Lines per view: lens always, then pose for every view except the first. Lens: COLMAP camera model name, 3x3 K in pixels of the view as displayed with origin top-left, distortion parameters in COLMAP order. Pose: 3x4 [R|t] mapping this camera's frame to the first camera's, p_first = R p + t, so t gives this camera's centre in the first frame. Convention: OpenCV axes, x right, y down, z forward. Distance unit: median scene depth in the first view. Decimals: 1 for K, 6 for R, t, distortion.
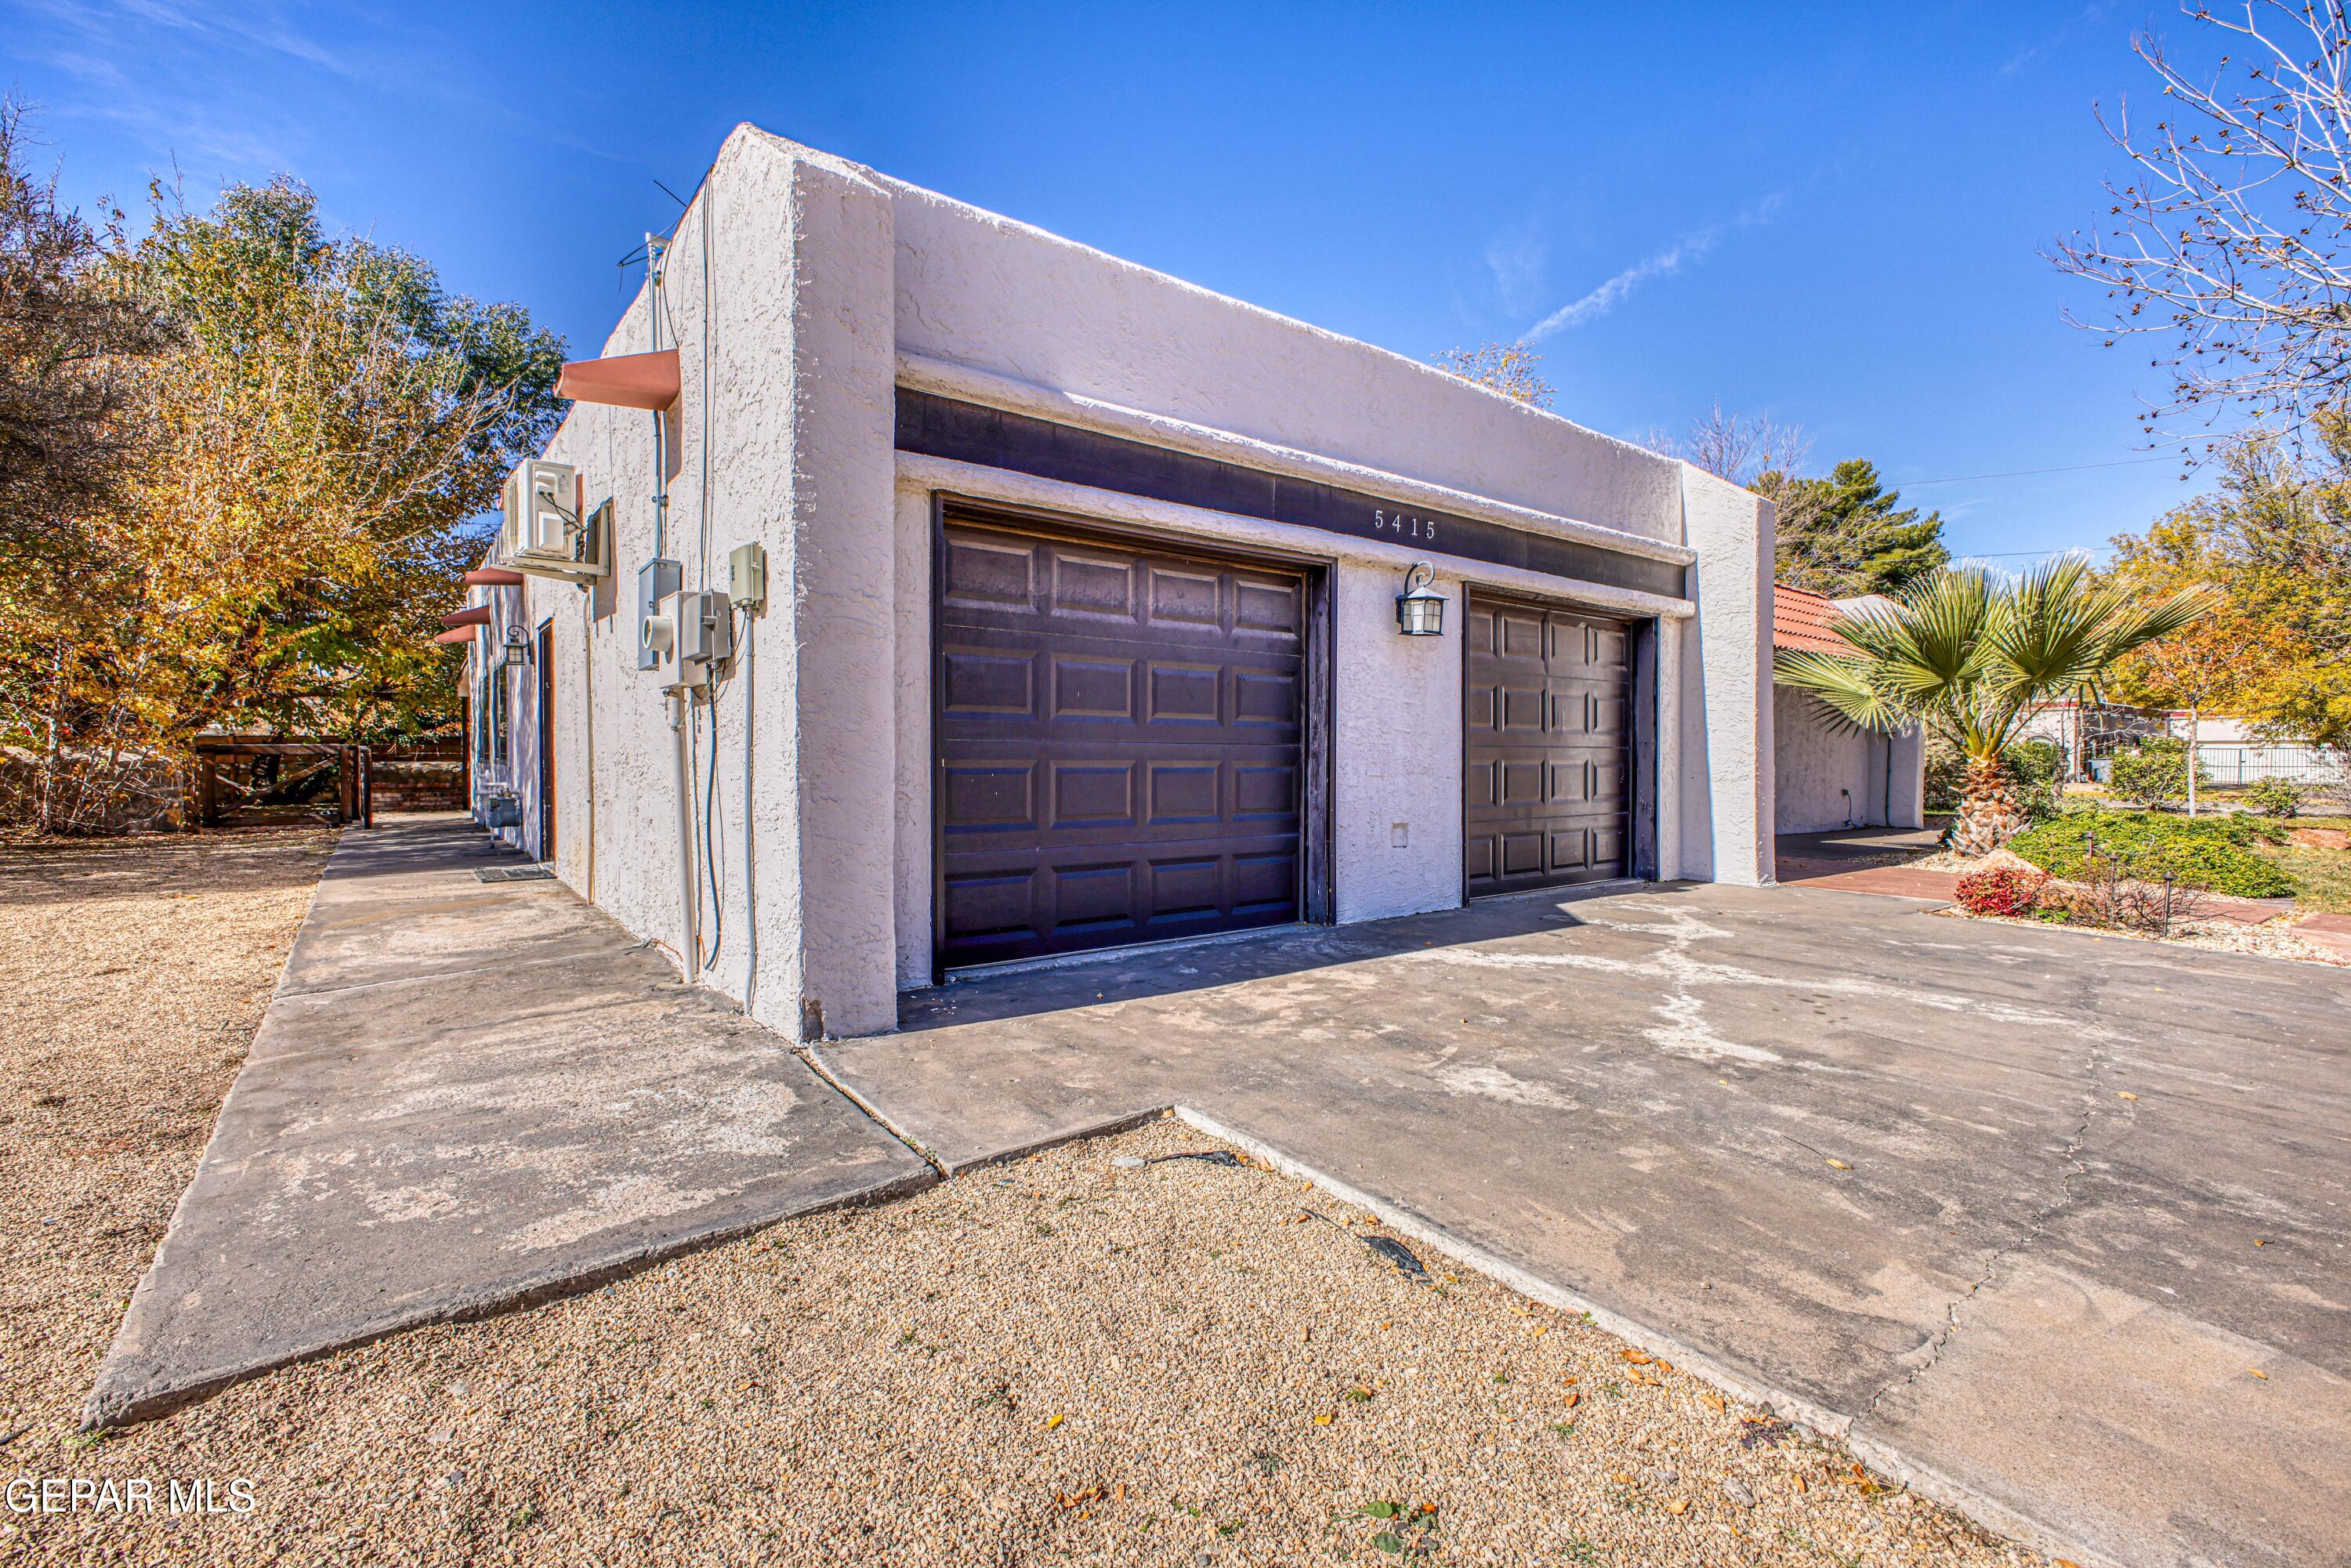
lens RADIAL K [[1034.5, 0, 1180.8], [0, 1034.5, 771.1], [0, 0, 1]] dist [0.008793, -0.001040]
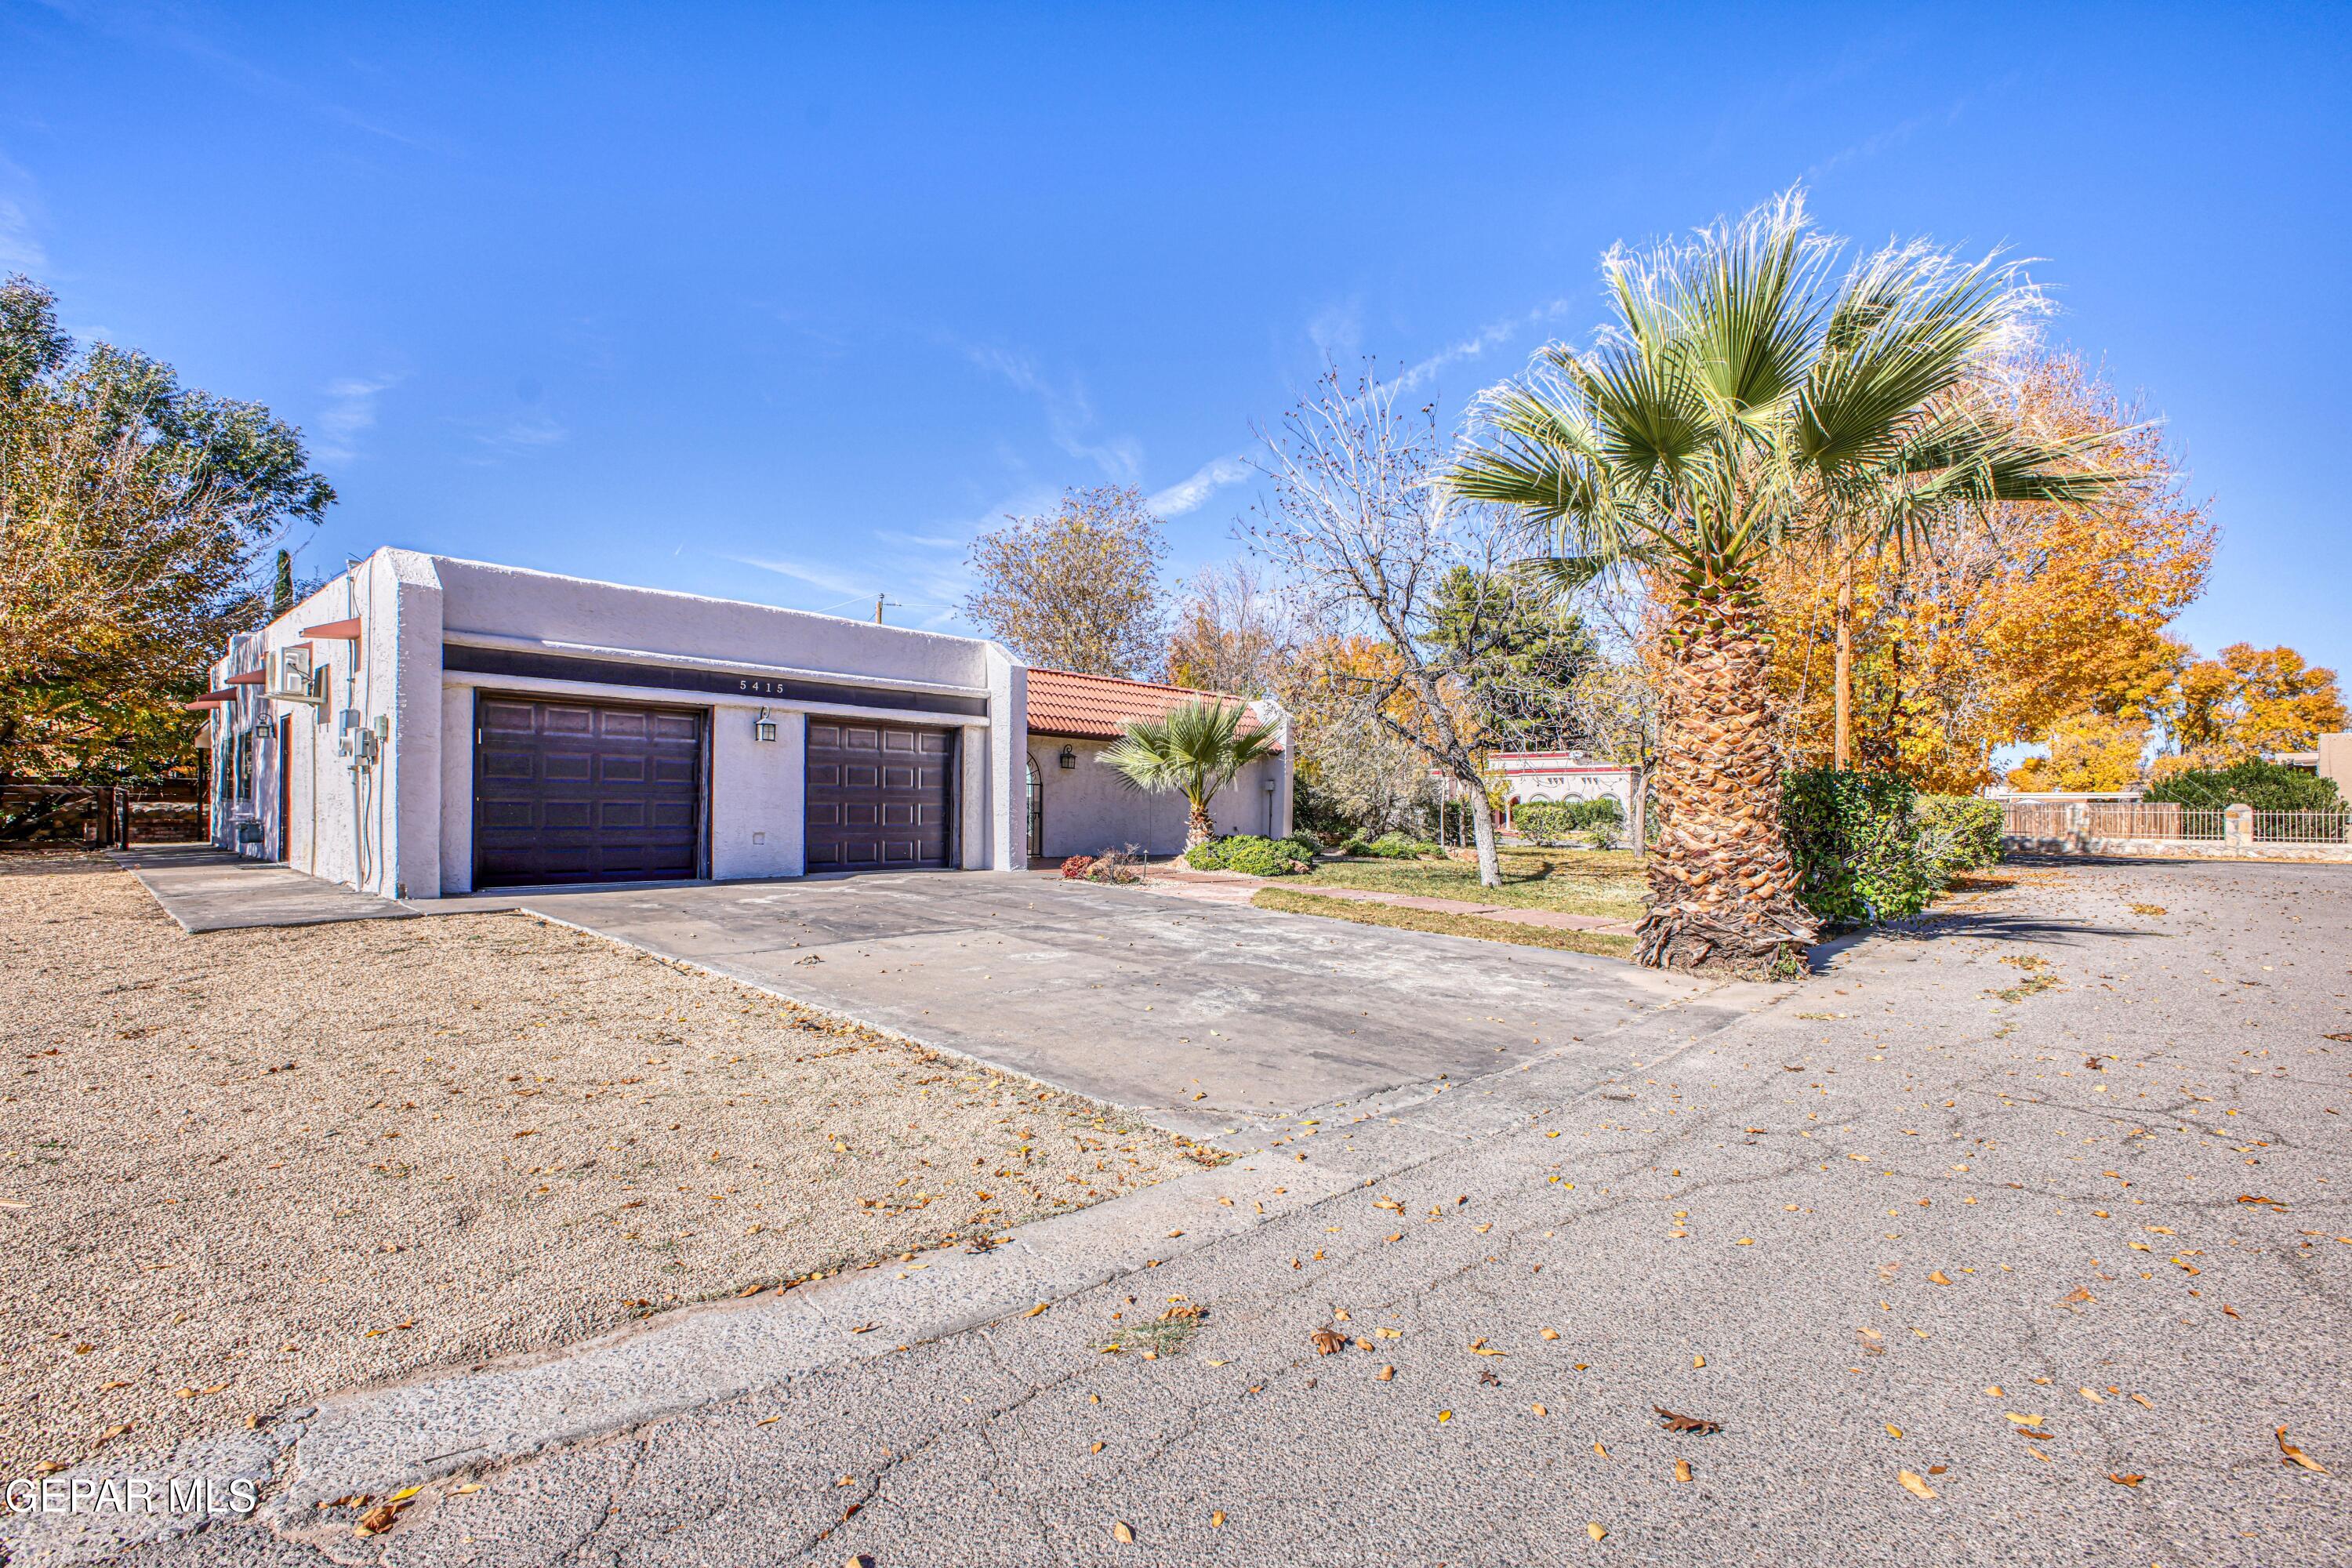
lens RADIAL K [[1035.0, 0, 1155.7], [0, 1035.0, 798.6], [0, 0, 1]] dist [0.008793, -0.001040]
pose [[0.987231, 0.009835, 0.158991, 0.694599], [-0.006330, 0.999726, -0.022538, 0.026200], [-0.159169, 0.021243, 0.987023, -1.202533]]
